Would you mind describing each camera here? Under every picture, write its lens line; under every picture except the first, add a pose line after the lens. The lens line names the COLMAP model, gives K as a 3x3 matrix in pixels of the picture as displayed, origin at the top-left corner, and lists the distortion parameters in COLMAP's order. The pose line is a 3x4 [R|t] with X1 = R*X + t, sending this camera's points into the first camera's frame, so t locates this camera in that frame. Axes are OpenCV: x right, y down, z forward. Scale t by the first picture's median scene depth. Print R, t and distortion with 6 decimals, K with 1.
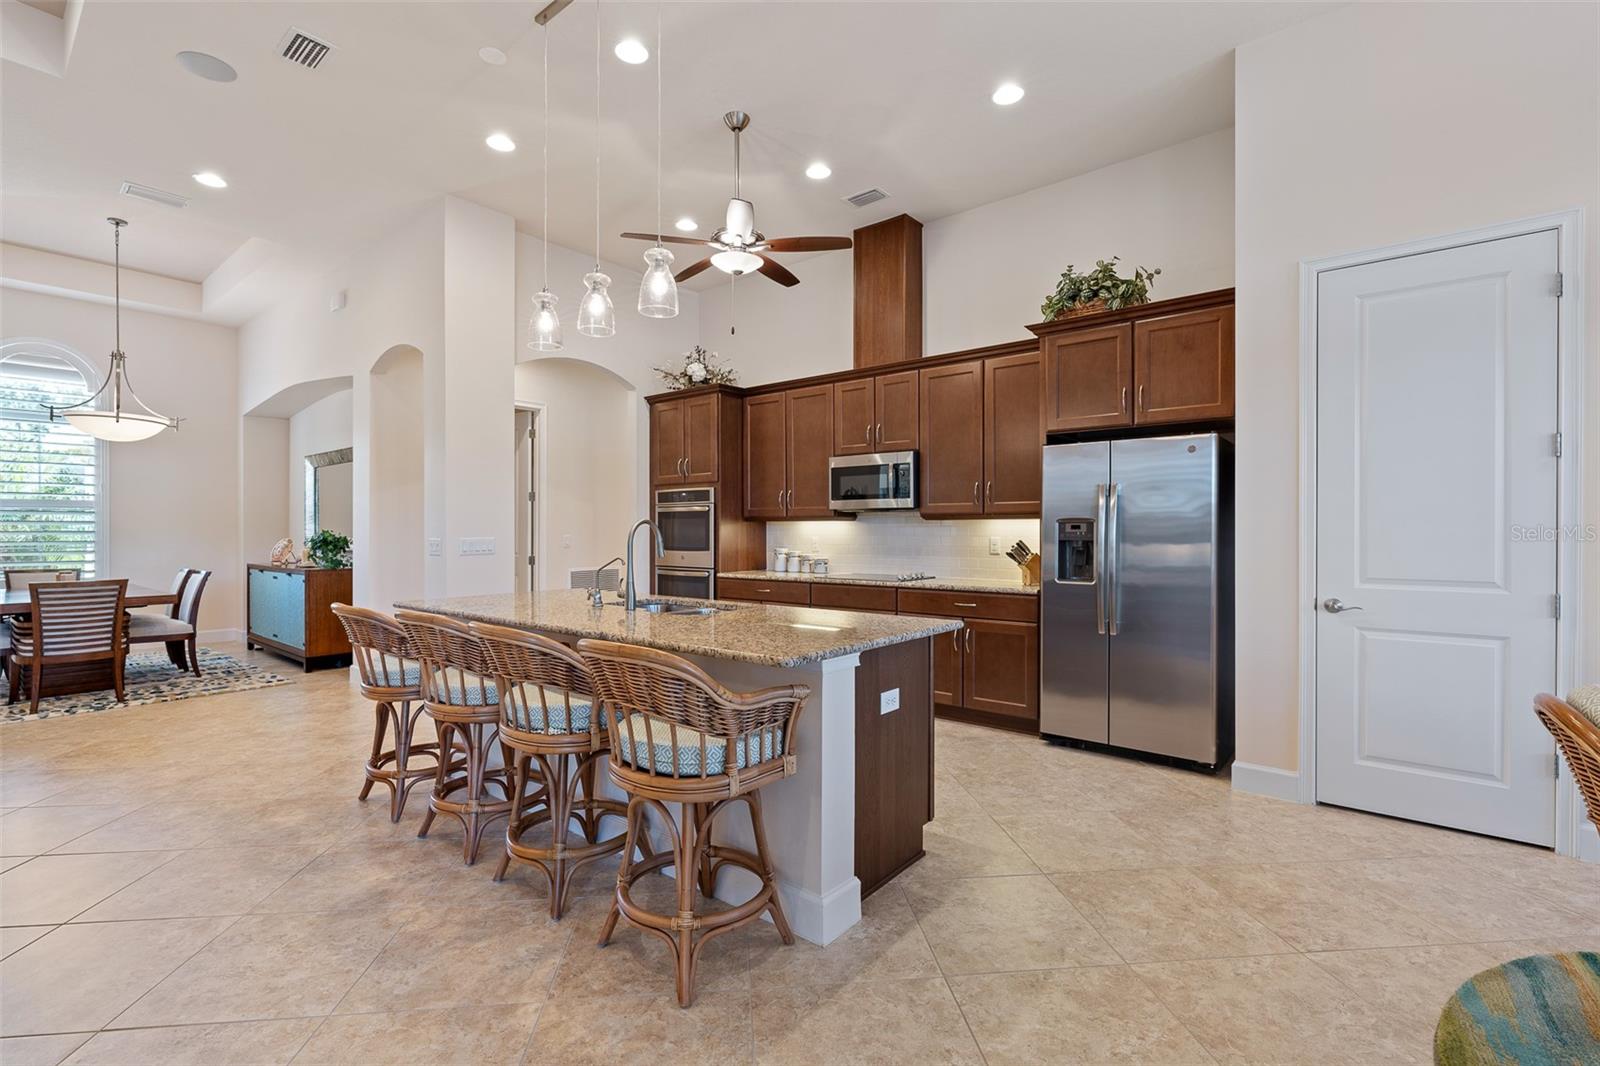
lens RADIAL K [[716.9, 0, 796.8], [0, 716.9, 532.7], [0, 0, 1]] dist [-0.000642, 0.000948]
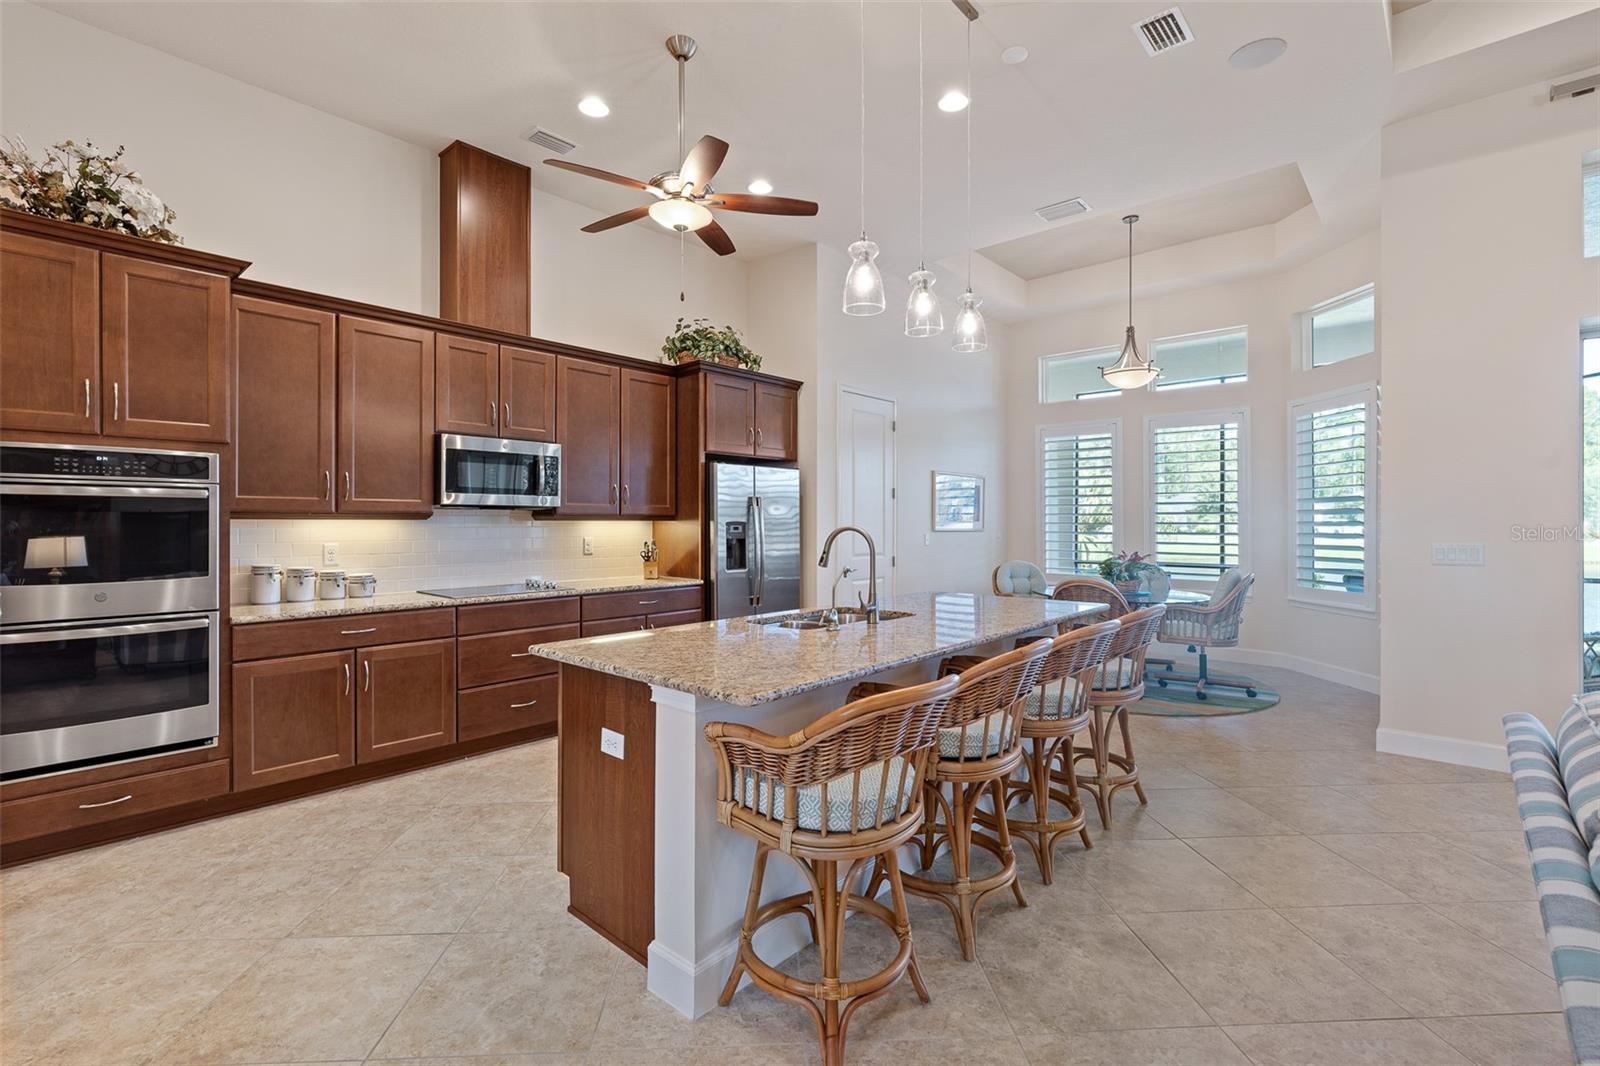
lens RADIAL K [[720.6, 0, 797.6], [0, 720.6, 522.1], [0, 0, 1]] dist [-0.004364, 0.000957]
pose [[0.043323, -0.000405, 0.999061, -0.814080], [0.001724, 0.999998, 0.000331, -0.017035], [-0.999060, 0.001708, 0.043324, 0.732997]]
